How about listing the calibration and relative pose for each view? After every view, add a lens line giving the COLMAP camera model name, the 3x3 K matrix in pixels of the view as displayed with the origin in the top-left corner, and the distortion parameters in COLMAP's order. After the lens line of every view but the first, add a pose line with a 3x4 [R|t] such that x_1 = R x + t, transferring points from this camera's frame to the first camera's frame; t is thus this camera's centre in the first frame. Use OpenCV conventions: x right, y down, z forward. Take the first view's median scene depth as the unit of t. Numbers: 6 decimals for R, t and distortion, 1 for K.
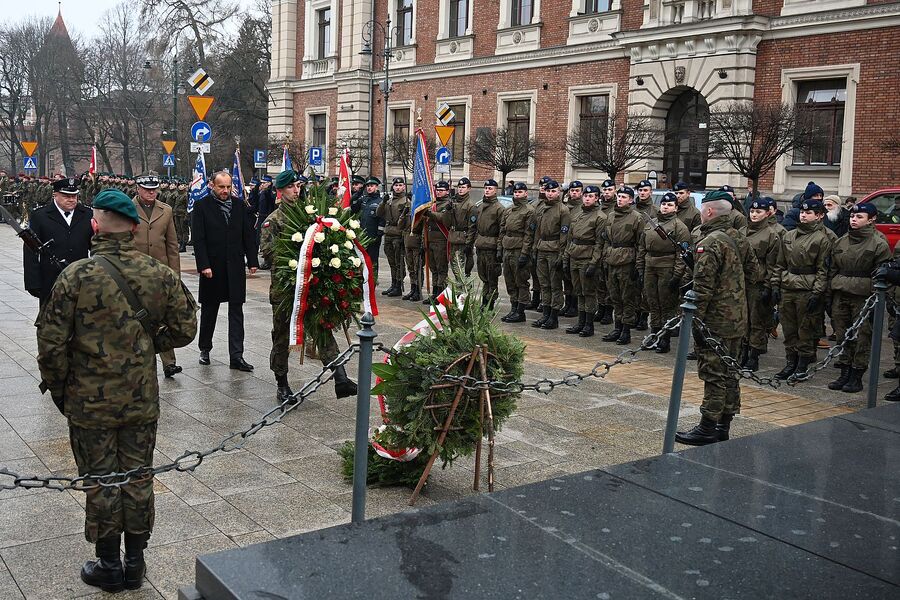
lens RADIAL K [[1101.3, 0, 483.3], [0, 1101.3, 297.8], [0, 0, 1]] dist [-0.000324, 0.011191]
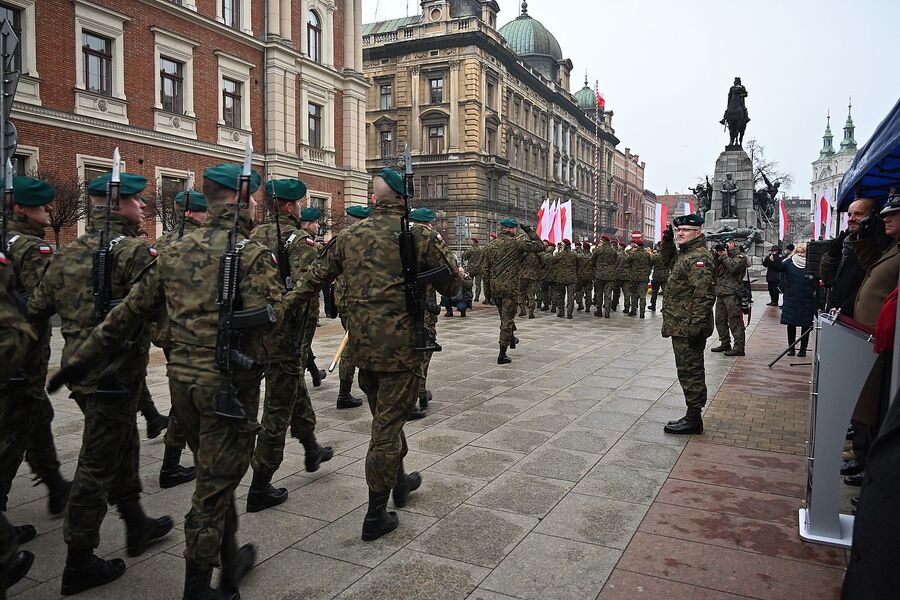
lens RADIAL K [[701.9, 0, 450.0], [0, 701.9, 300.0], [0, 0, 1]] dist [-0.006128, -0.006083]
pose [[-0.520977, -0.106959, 0.846843, -0.704683], [0.044723, 0.987335, 0.152217, -0.142261], [-0.852398, 0.117175, -0.509595, 1.075559]]
